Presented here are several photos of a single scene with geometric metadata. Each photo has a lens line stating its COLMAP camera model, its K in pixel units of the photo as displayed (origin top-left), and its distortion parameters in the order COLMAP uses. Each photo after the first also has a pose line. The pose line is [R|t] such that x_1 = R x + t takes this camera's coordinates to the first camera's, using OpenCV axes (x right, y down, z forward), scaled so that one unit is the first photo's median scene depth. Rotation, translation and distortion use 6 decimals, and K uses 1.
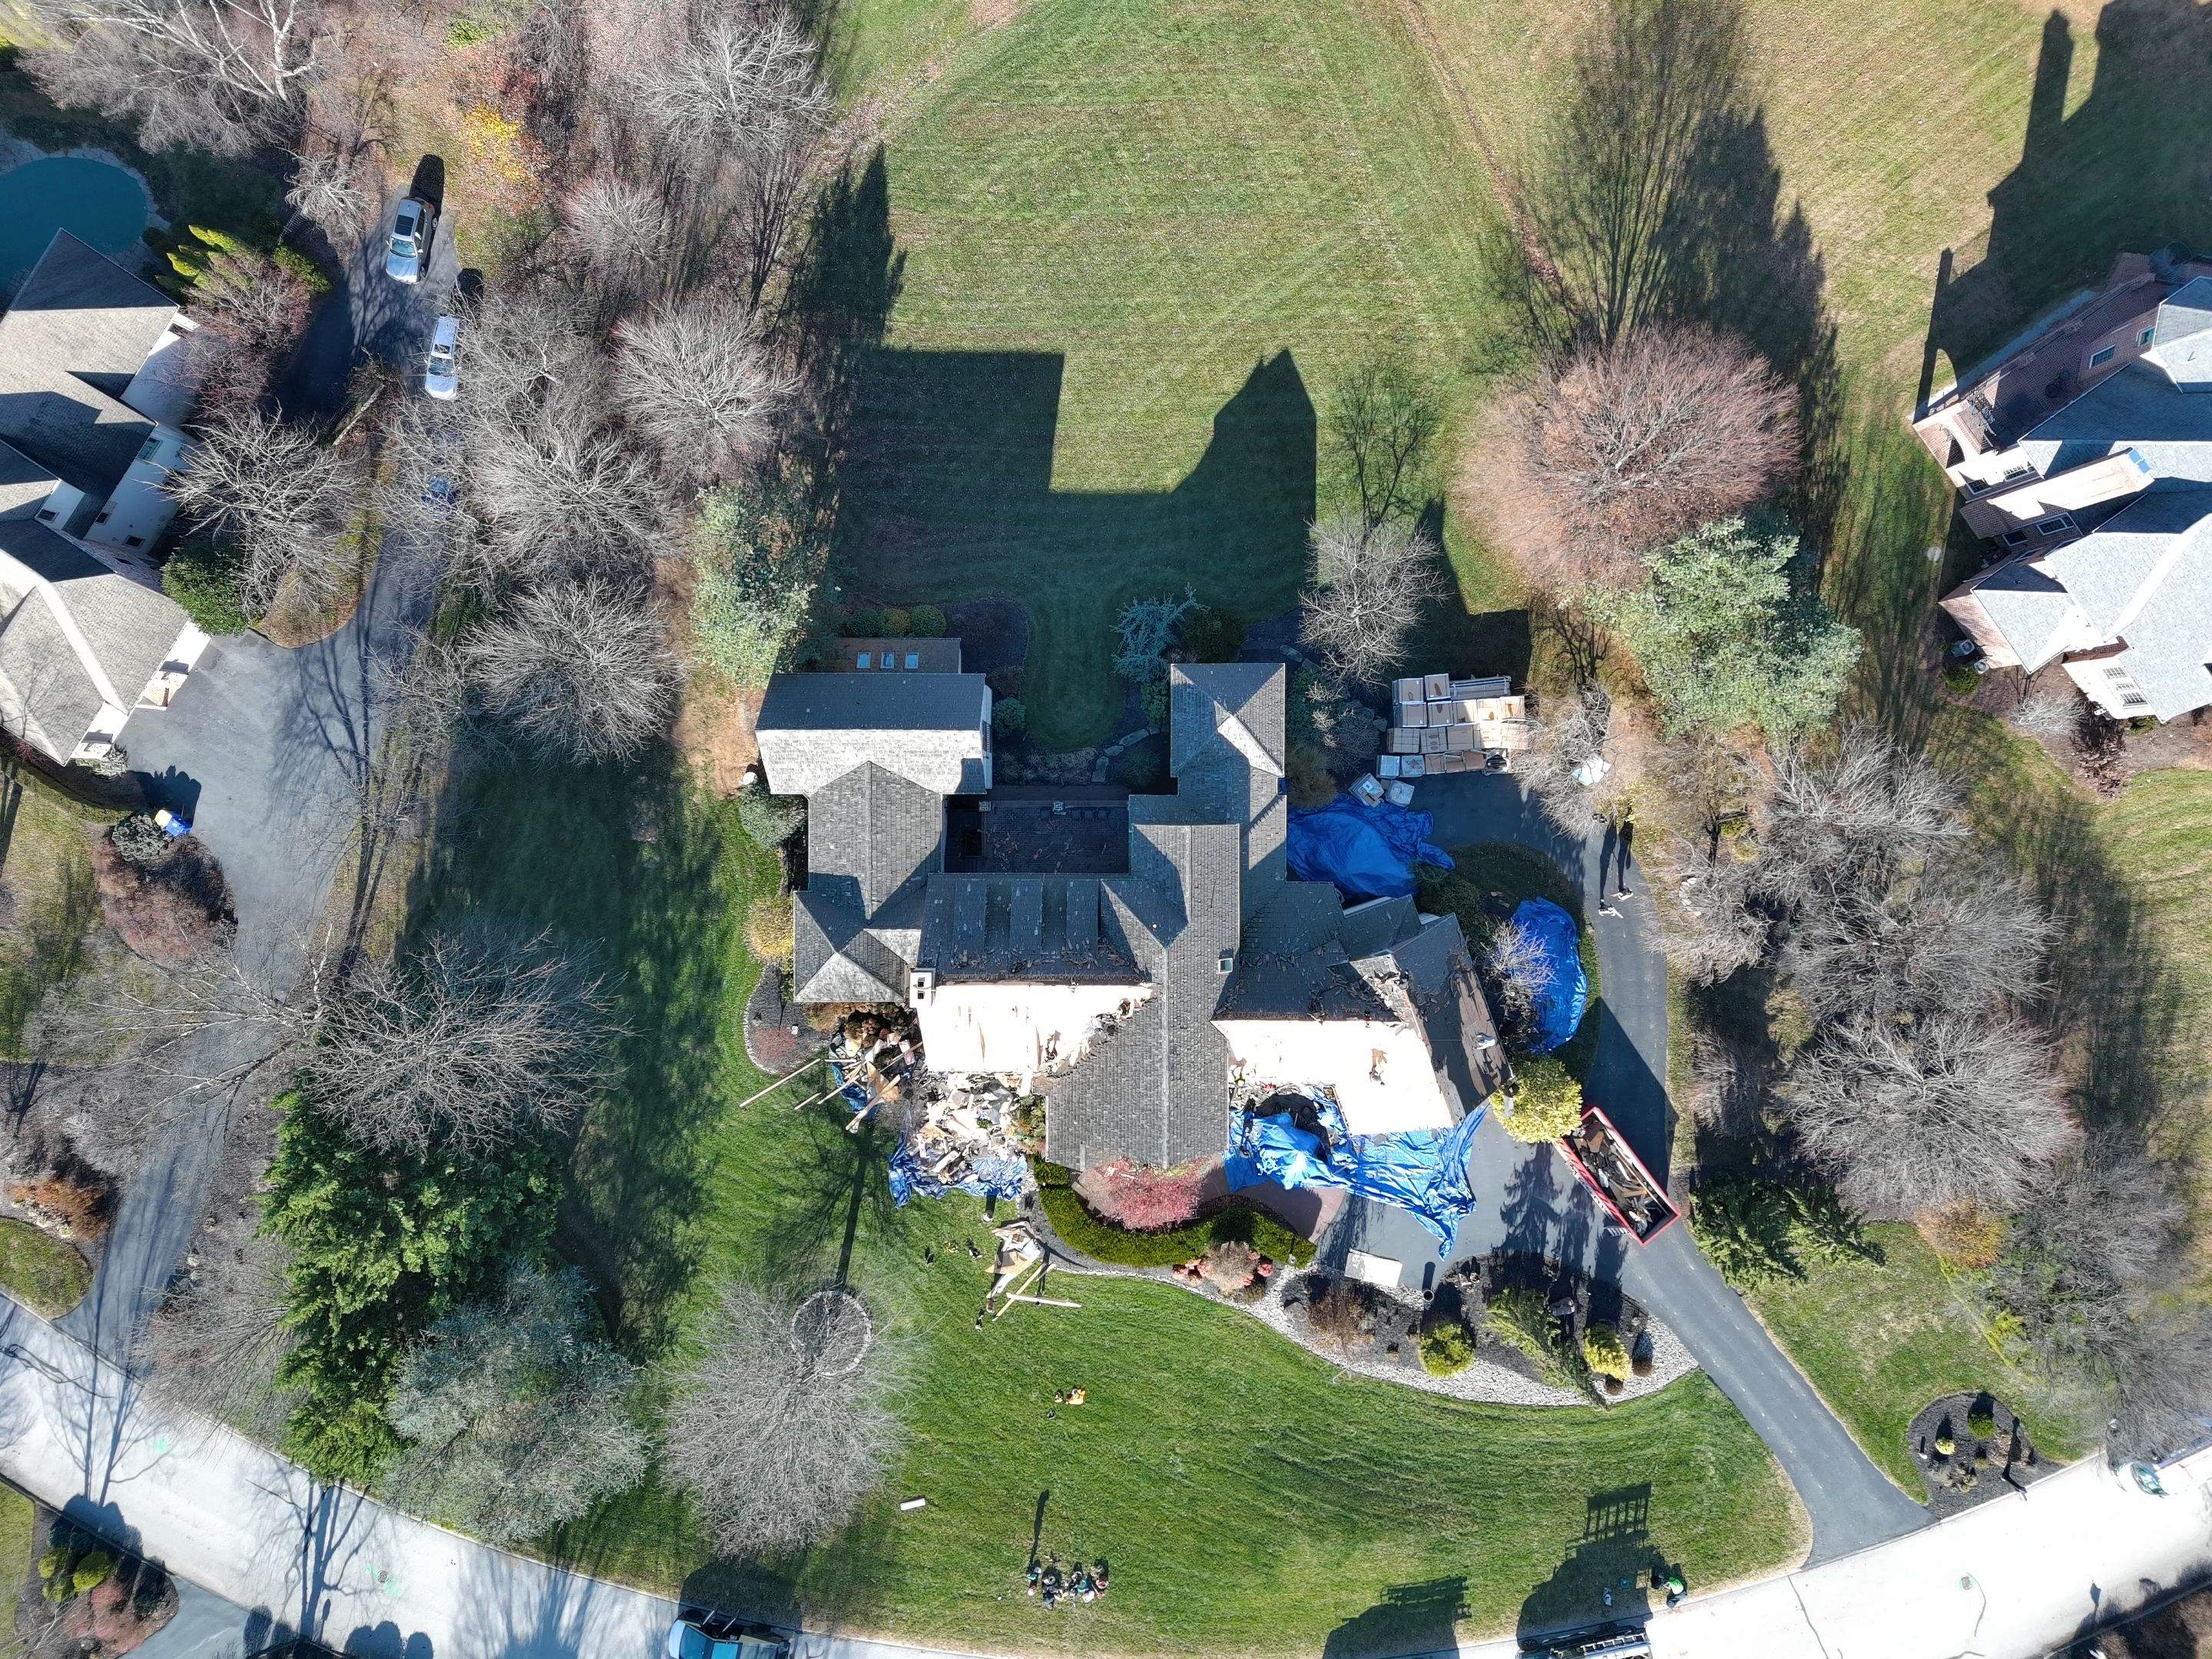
lens RADIAL K [[1487.8, 0, 1119.2], [0, 1487.8, 809.5], [0, 0, 1]] dist [0.033416, -0.028550]
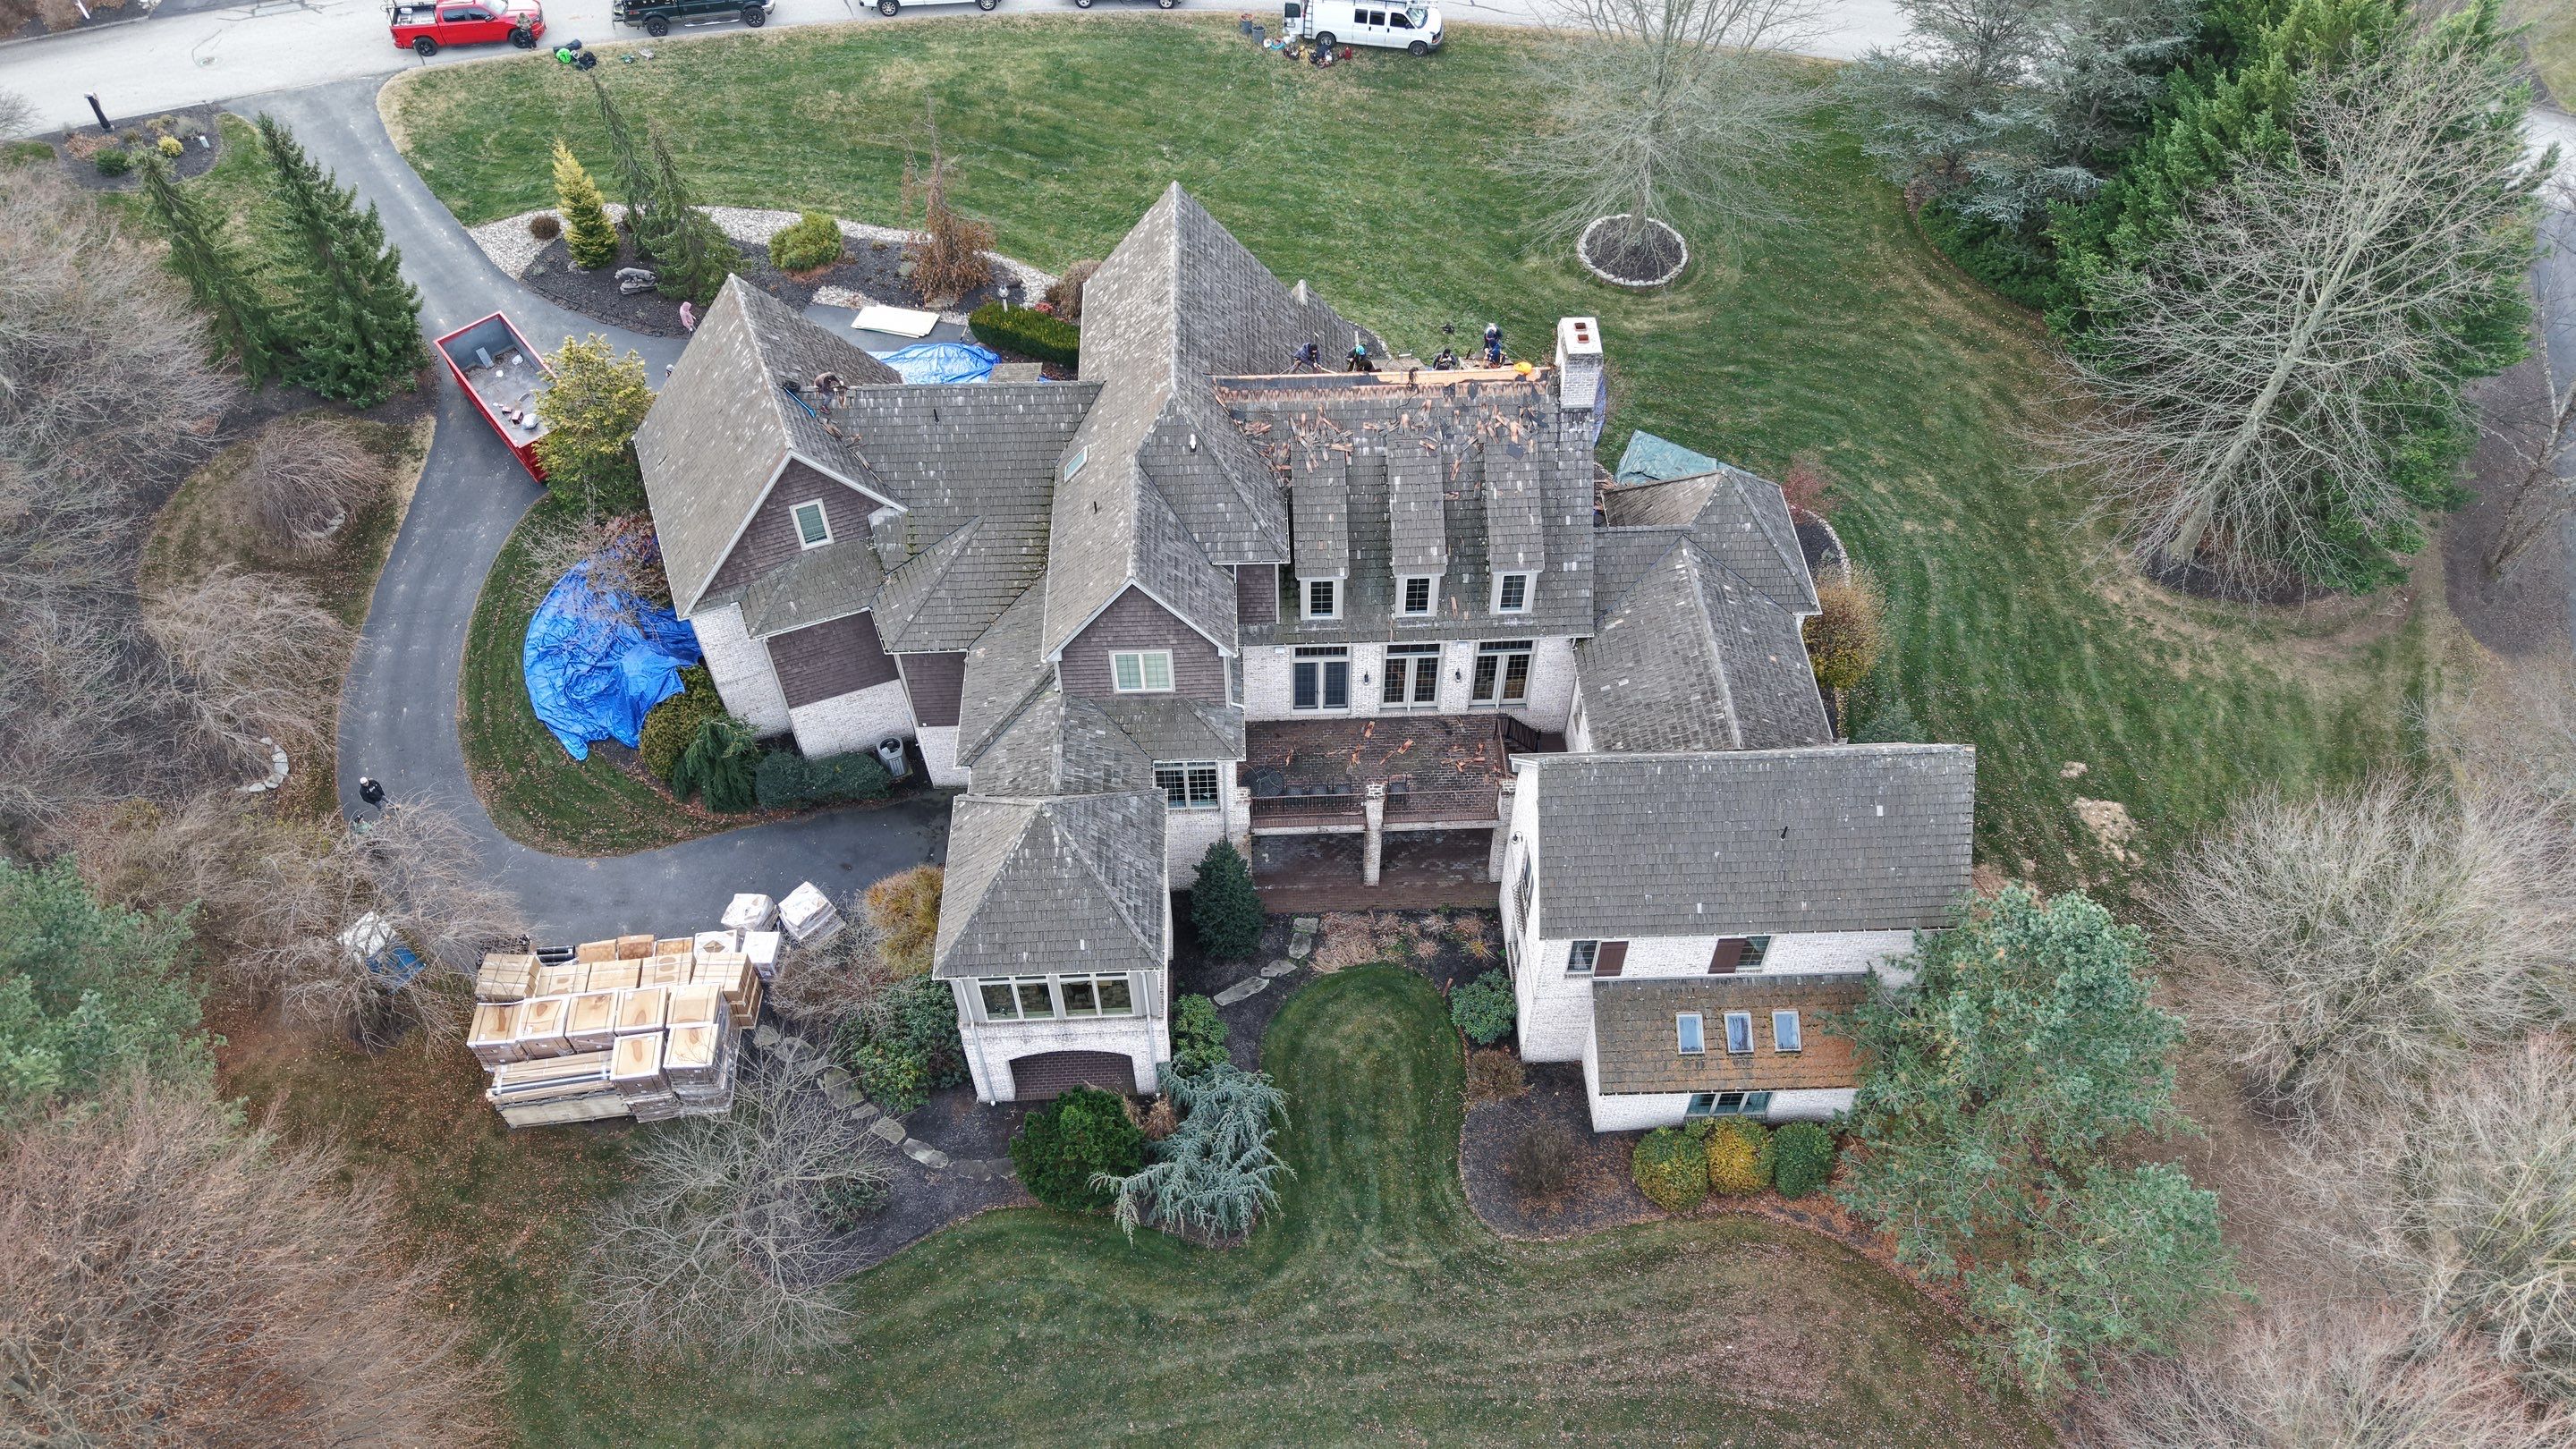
lens RADIAL K [[1709.6, 0, 1291.3], [0, 1709.6, 725.2], [0, 0, 1]] dist [0.038883, -0.036965]
pose [[-0.999340, 0.028806, -0.022150, 0.003236], [-0.036303, -0.764900, 0.643125, -0.379905], [0.001584, 0.643505, 0.765441, 0.492130]]
